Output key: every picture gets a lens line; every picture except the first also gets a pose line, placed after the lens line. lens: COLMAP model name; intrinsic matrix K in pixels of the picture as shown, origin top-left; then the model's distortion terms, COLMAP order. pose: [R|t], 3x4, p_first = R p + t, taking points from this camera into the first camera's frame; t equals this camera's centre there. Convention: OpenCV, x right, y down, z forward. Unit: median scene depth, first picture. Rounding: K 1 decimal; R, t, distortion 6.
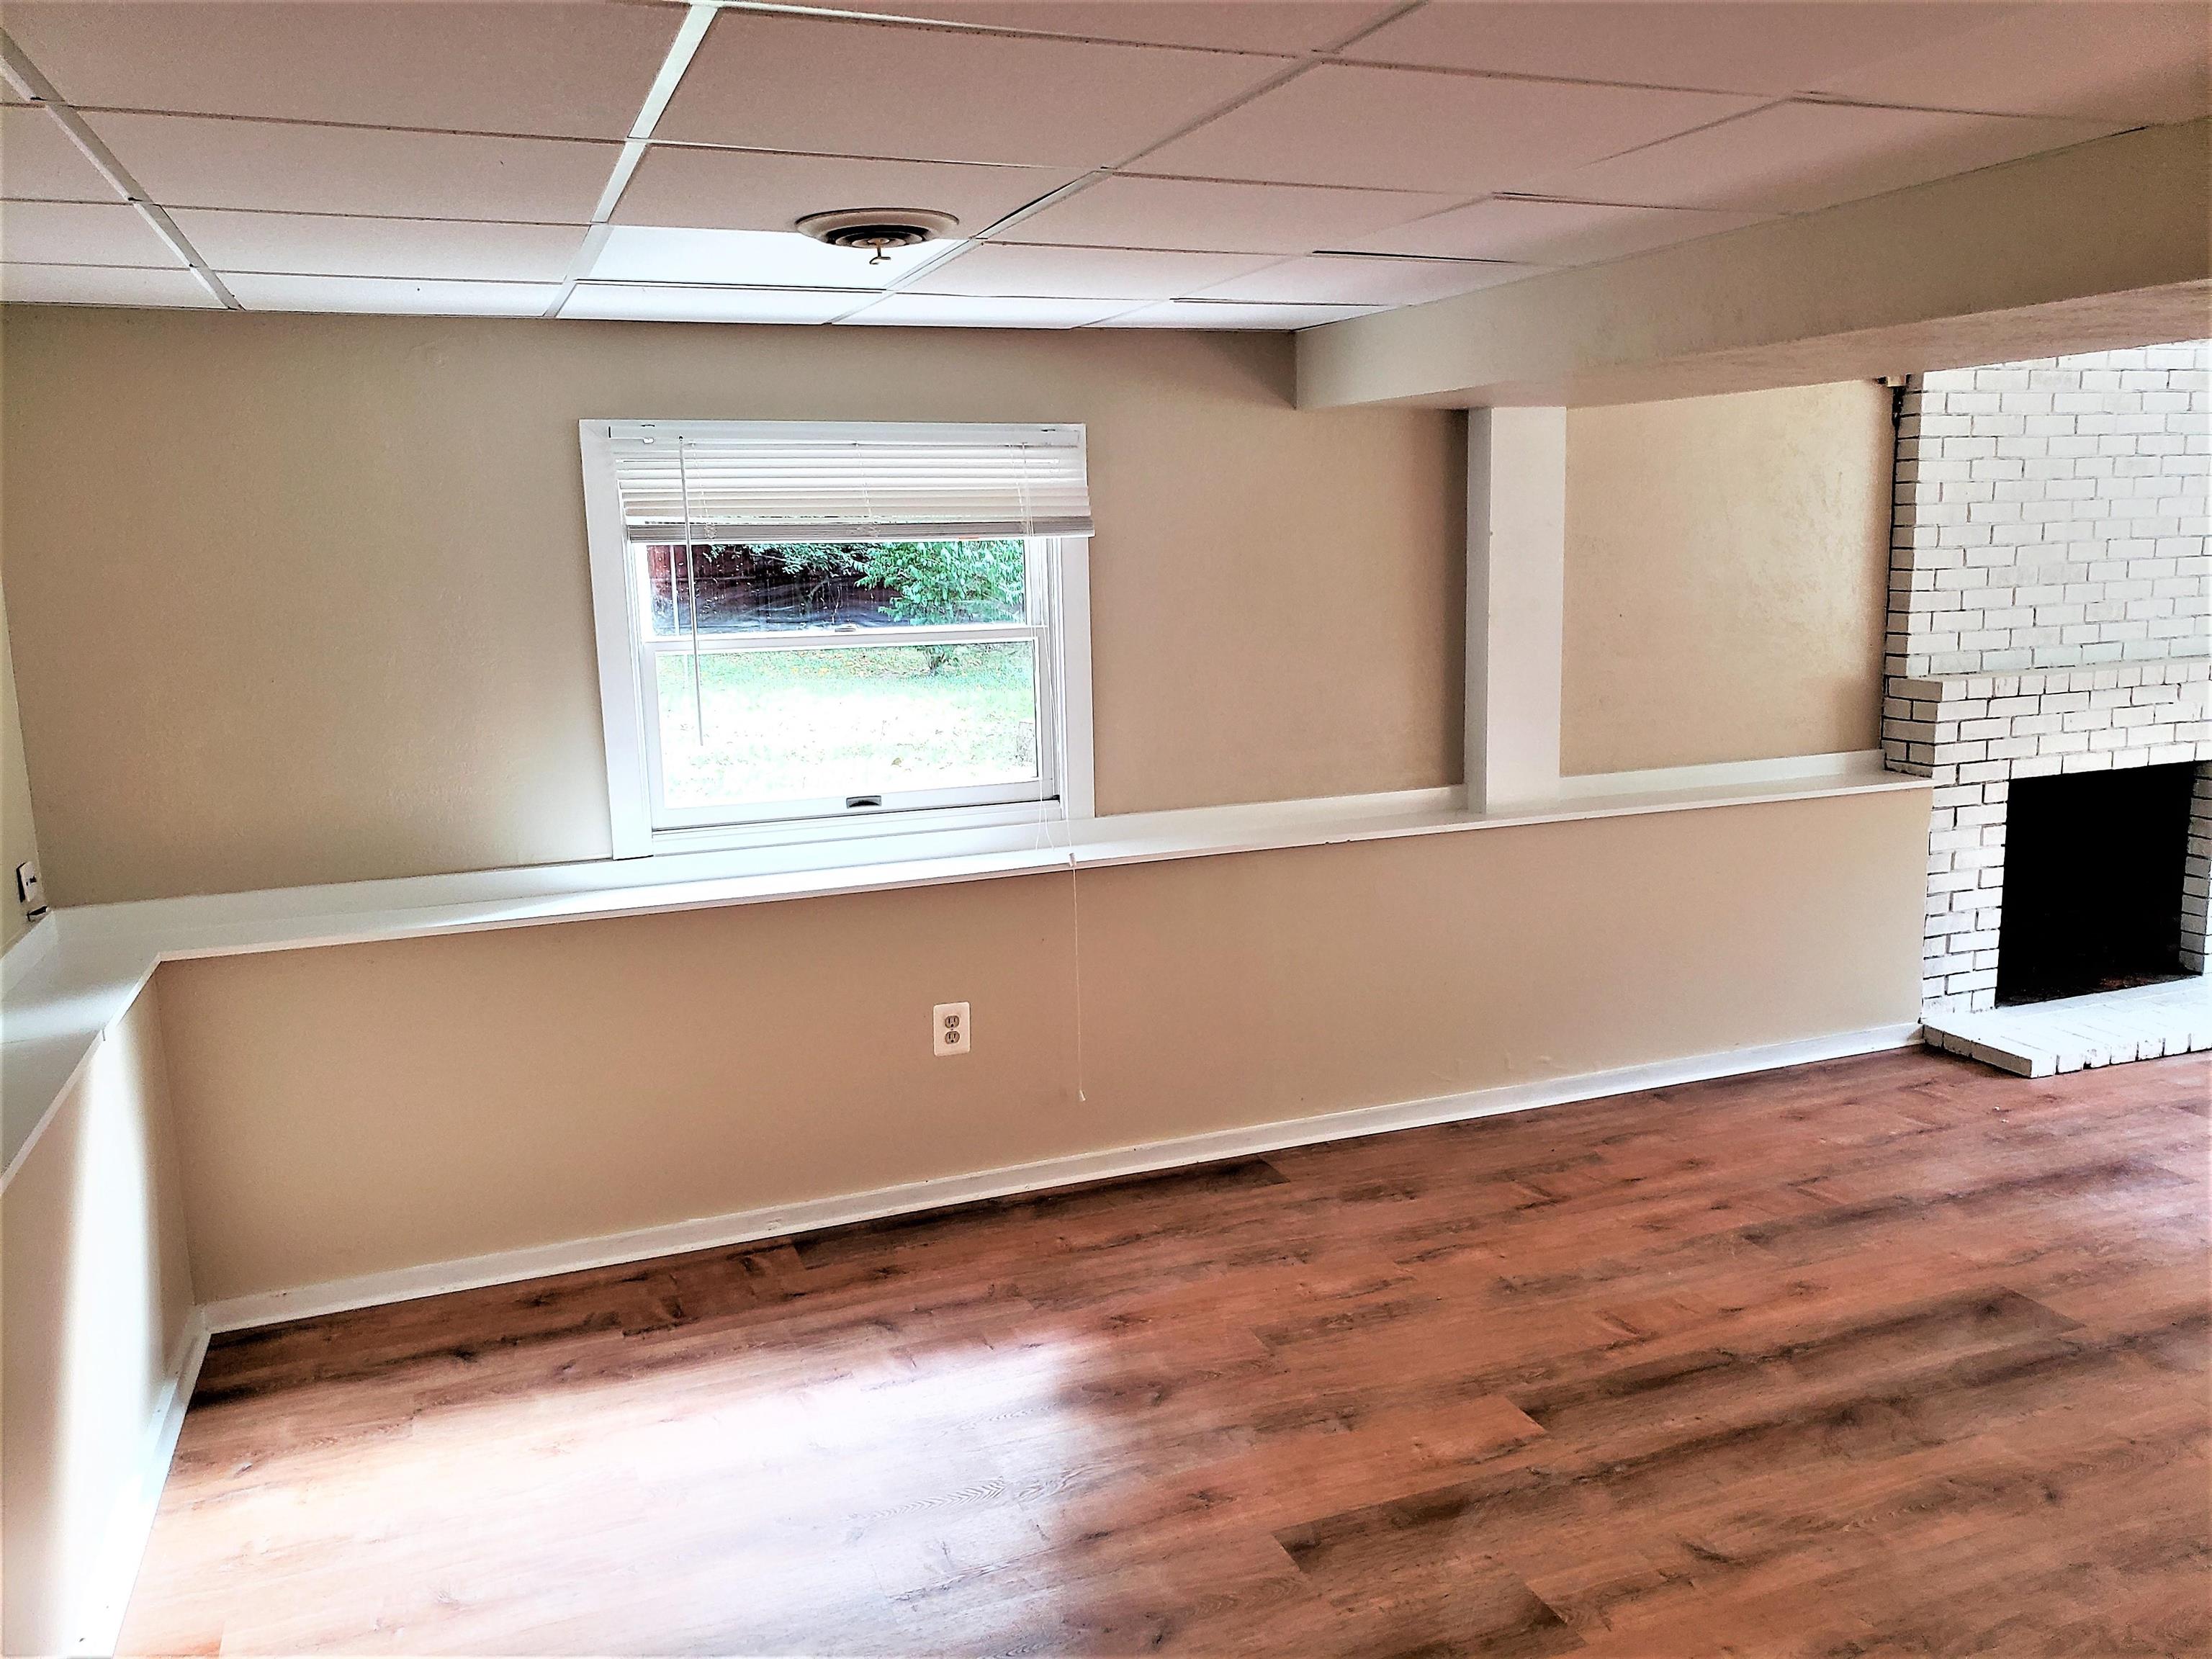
lens RADIAL K [[1726.7, 0, 1117.0], [0, 1726.7, 822.1], [0, 0, 1]] dist [0.030677, -0.010801]
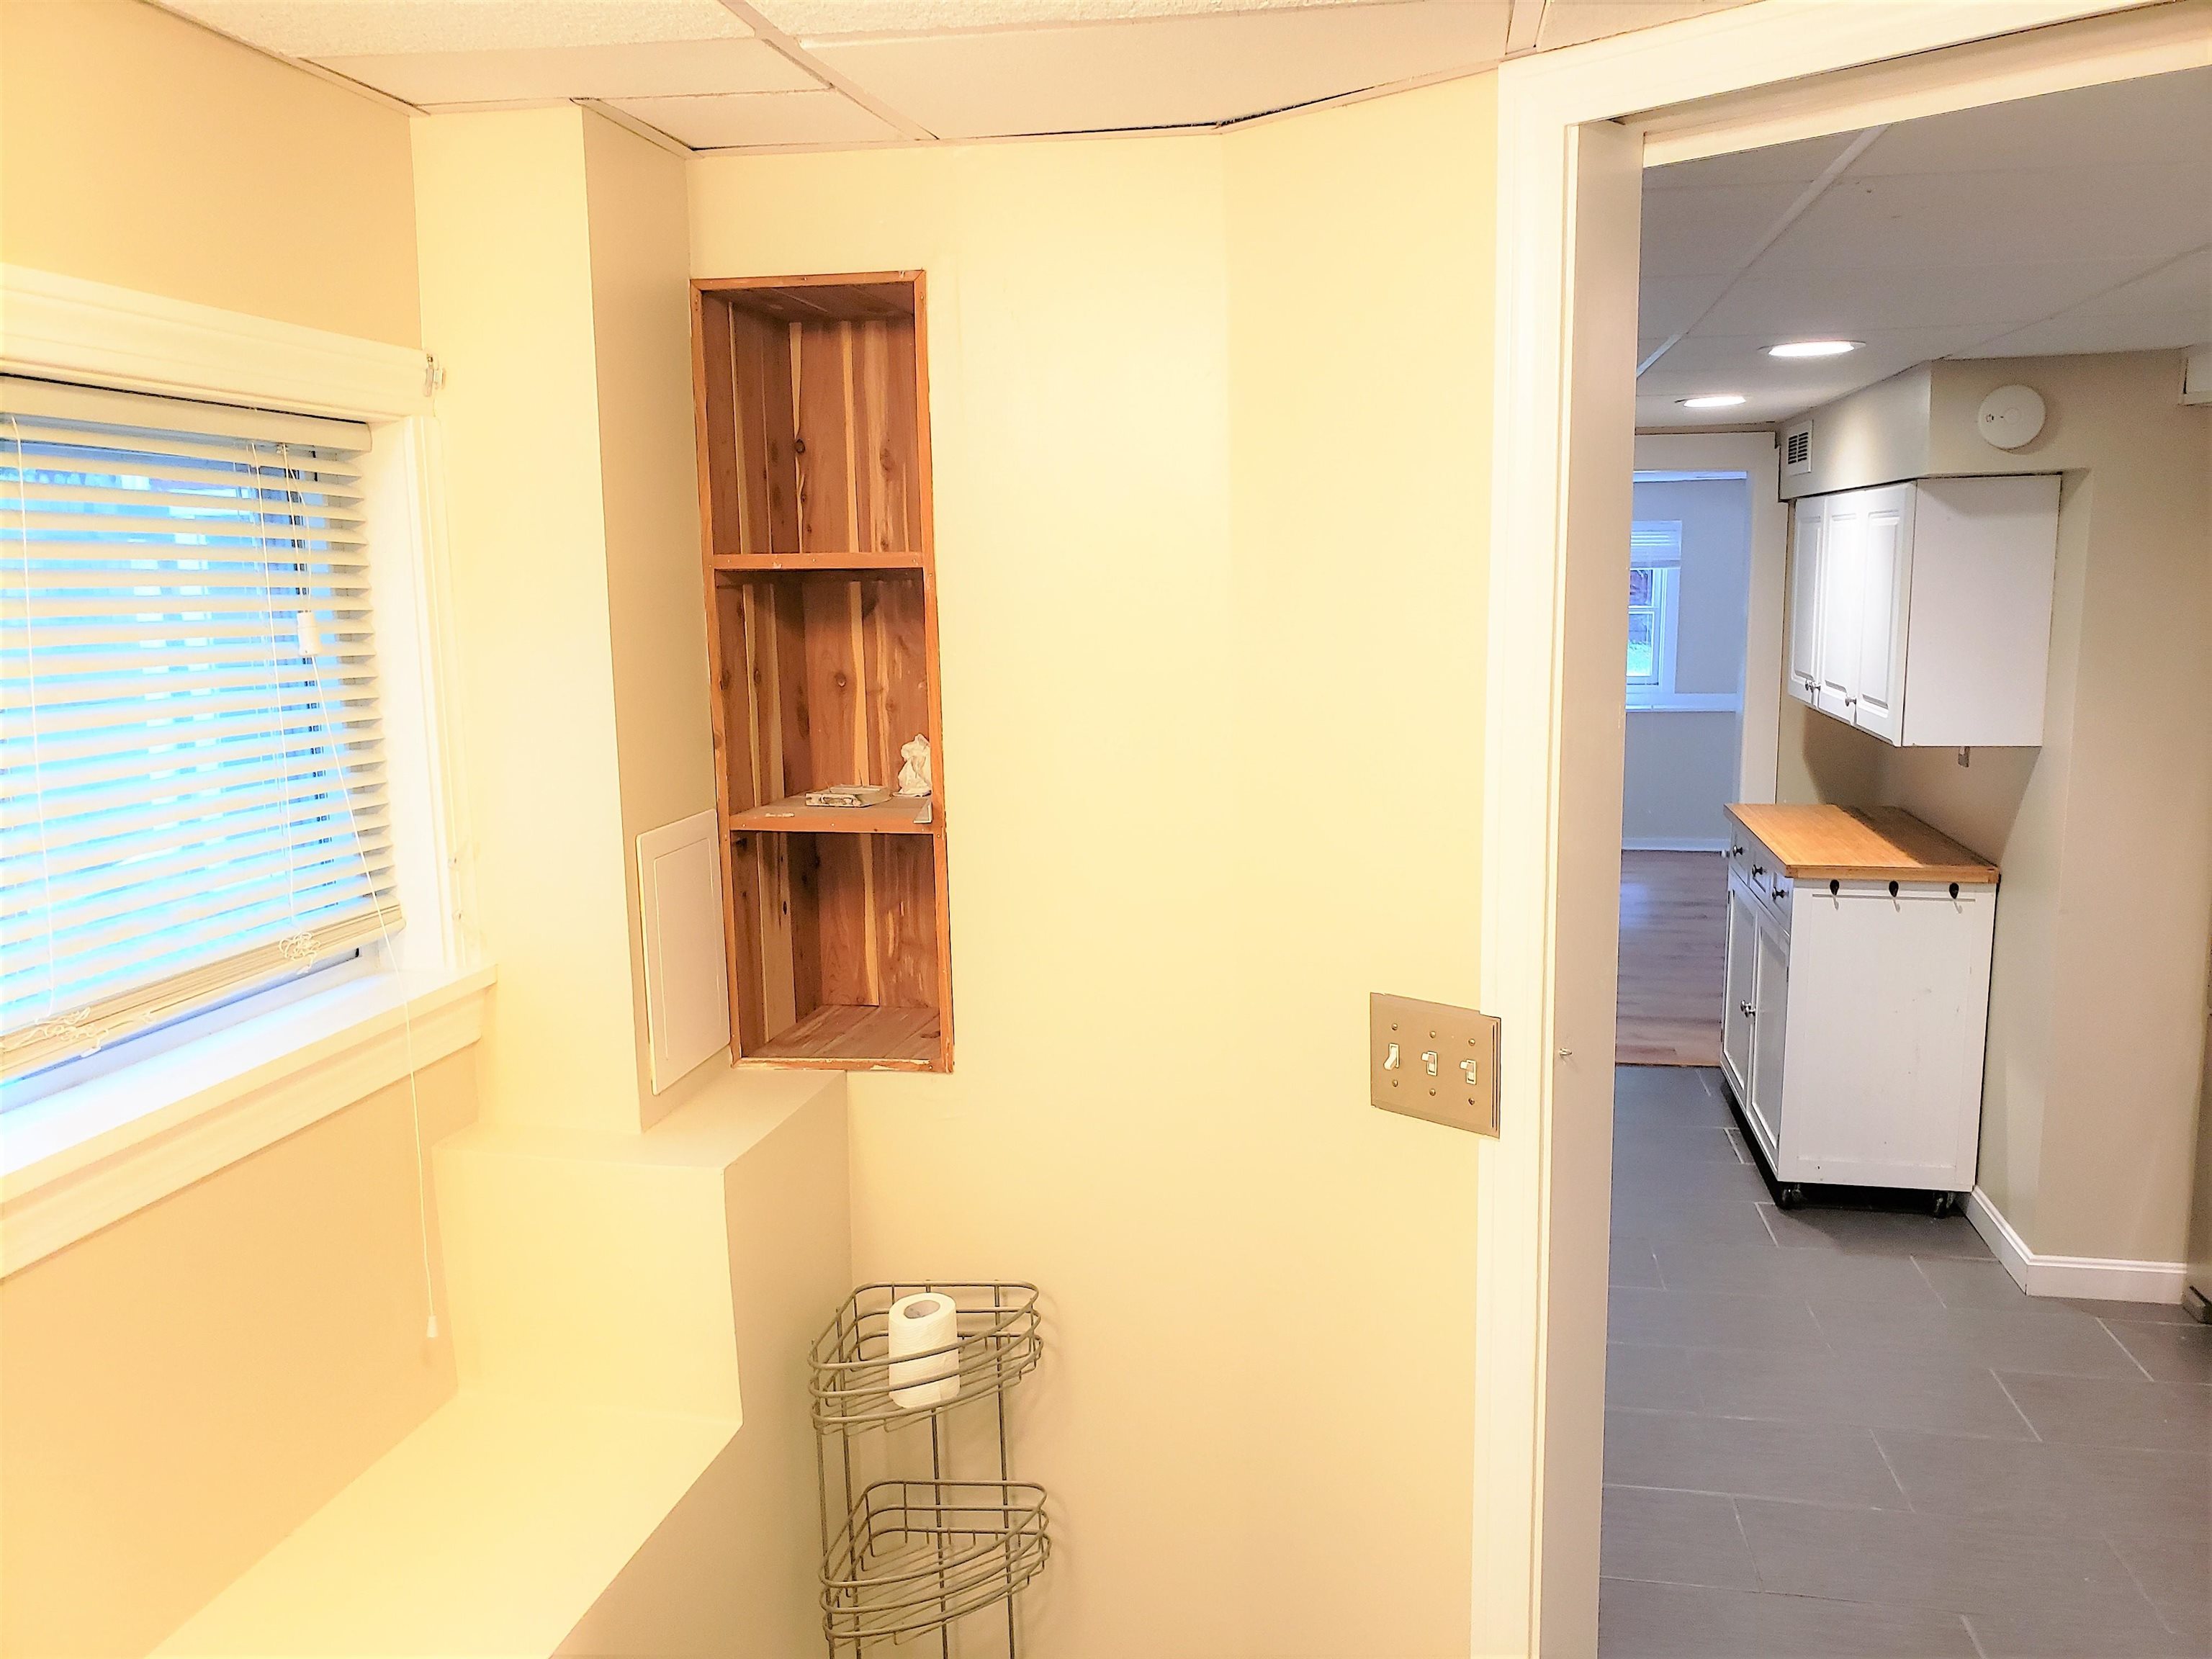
lens RADIAL K [[1726.7, 0, 1132.8], [0, 1726.7, 832.2], [0, 0, 1]] dist [0.030677, -0.010801]
pose [[0.850486, 0.096062, -0.517152, 0.656695], [-0.095757, 0.995029, 0.027351, 0.211296], [0.517208, 0.026259, 0.855457, -1.492739]]
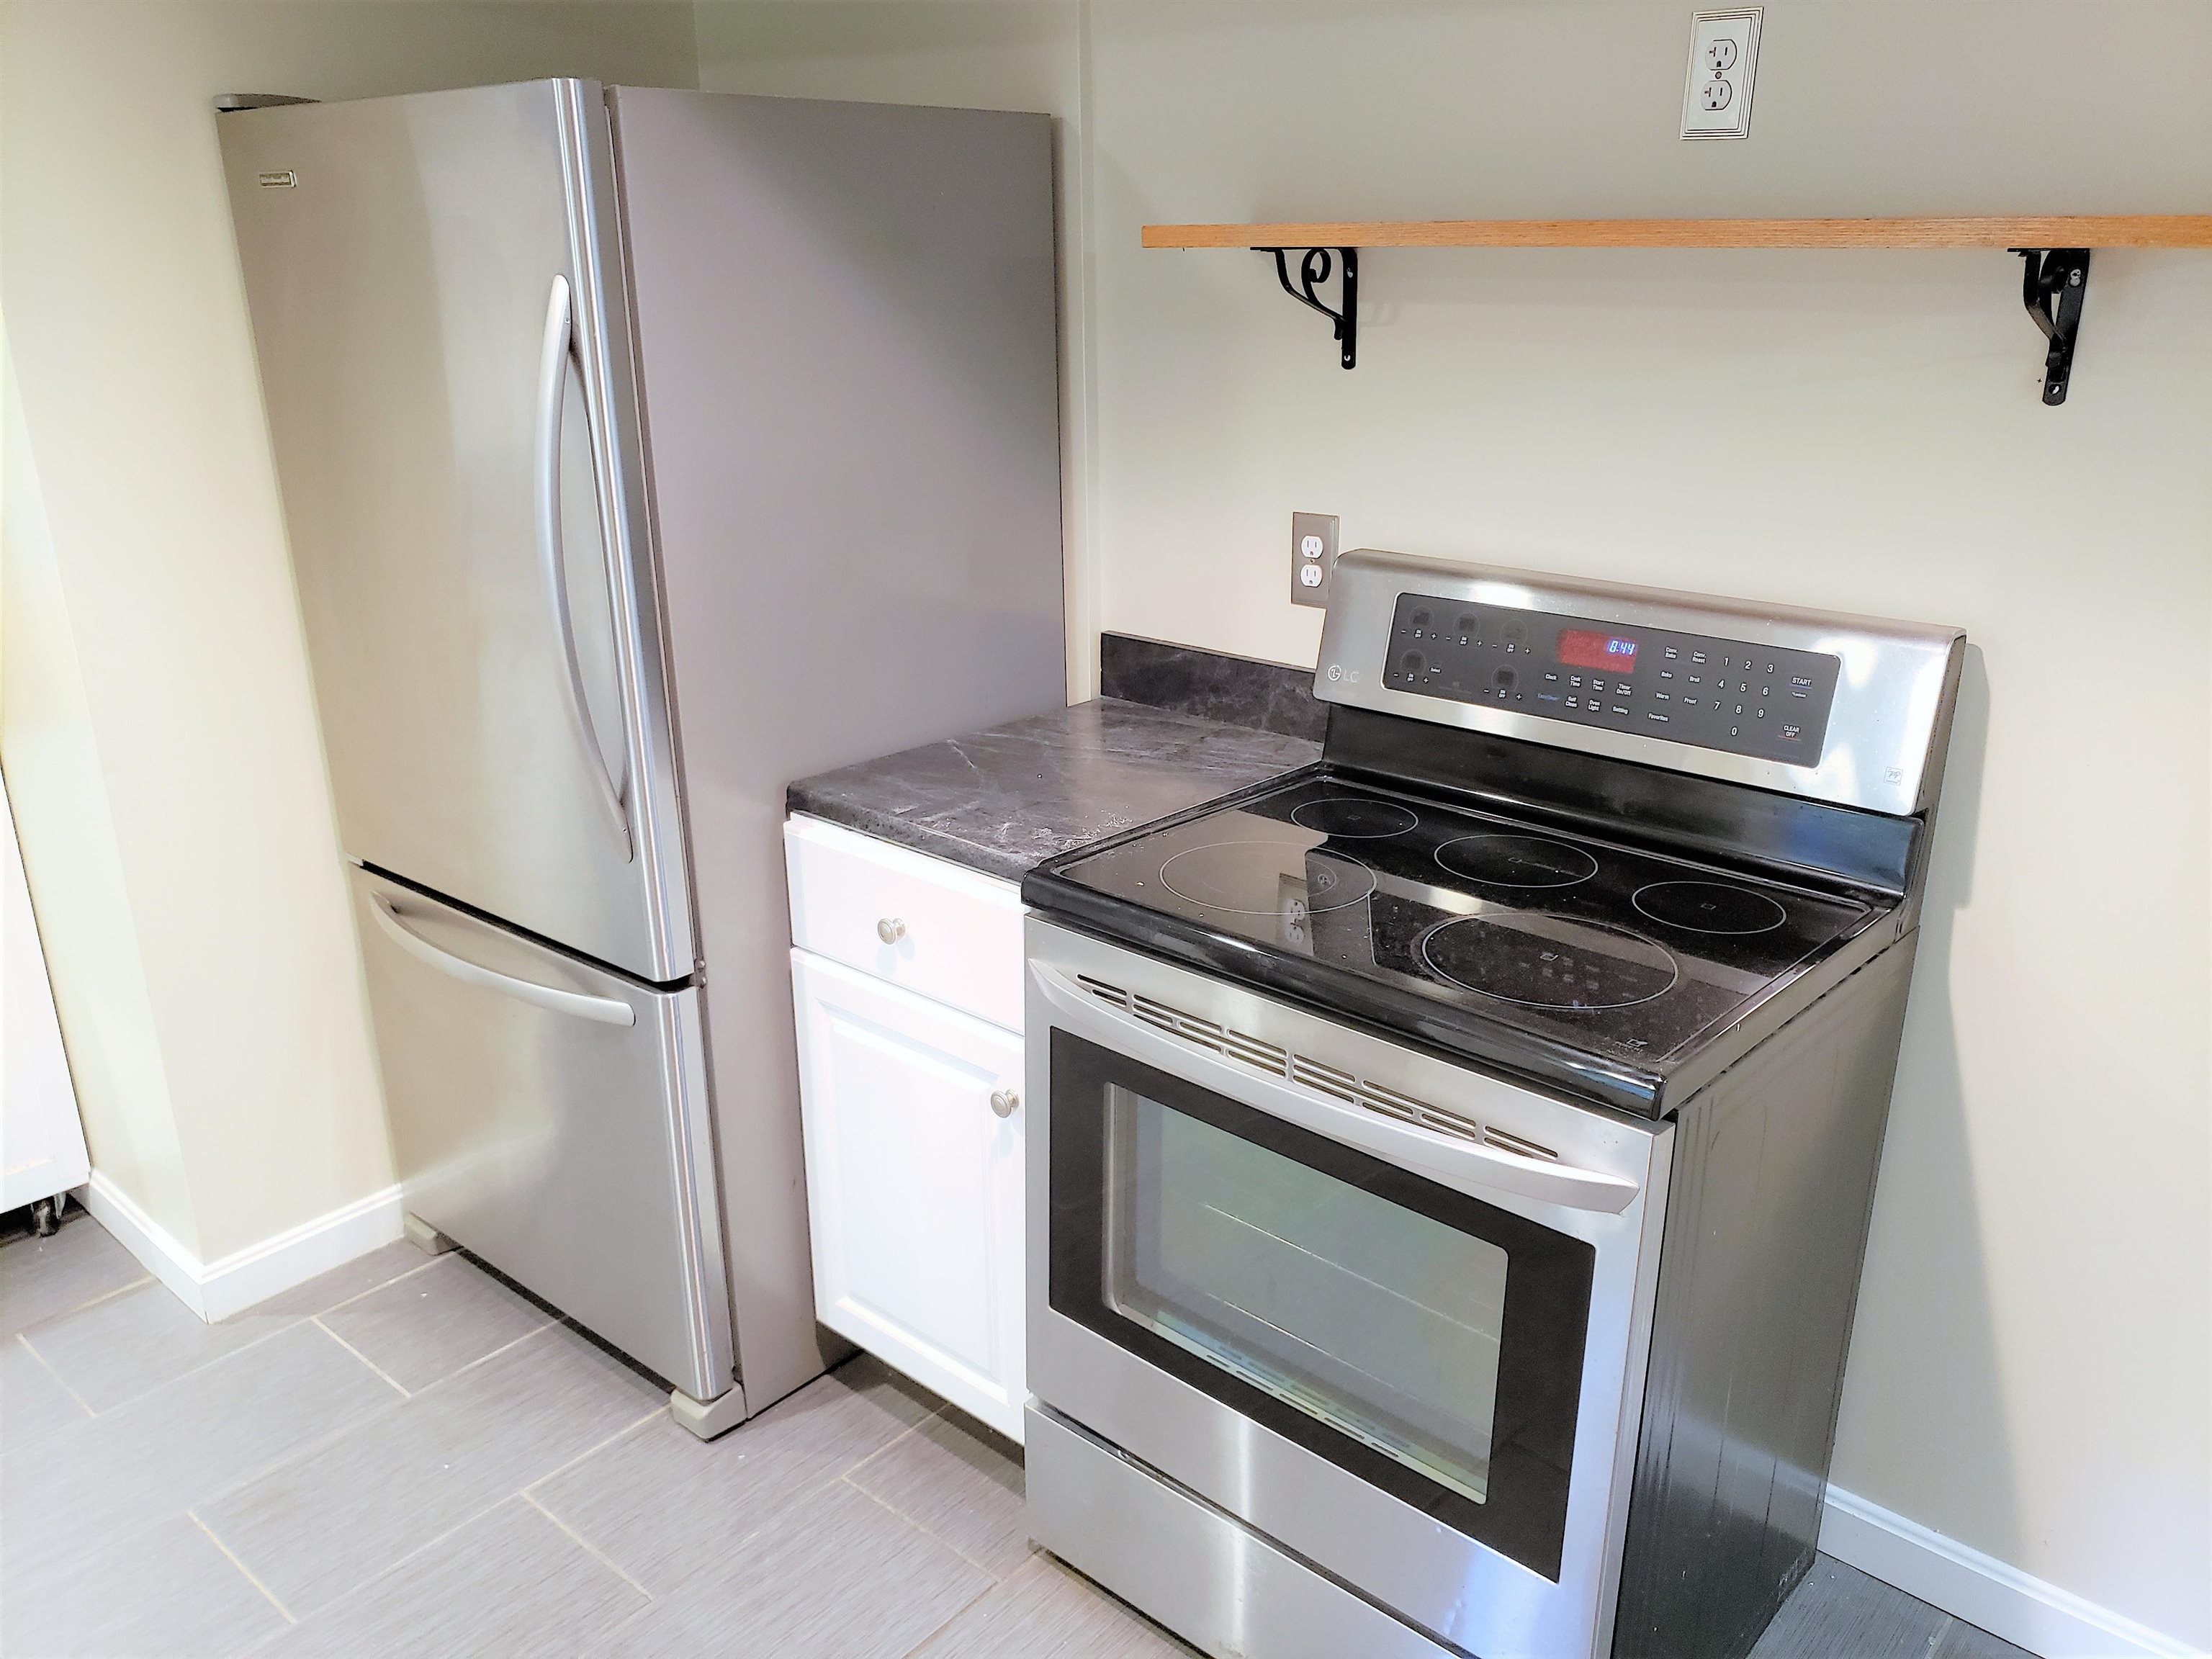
lens RADIAL K [[1726.7, 0, 1123.2], [0, 1726.7, 826.4], [0, 0, 1]] dist [0.030677, -0.010801]
pose [[0.887759, -0.131879, 0.441013, 0.643695], [0.056944, 0.982185, 0.179080, 0.159222], [-0.456773, -0.133867, 0.879453, -1.095029]]
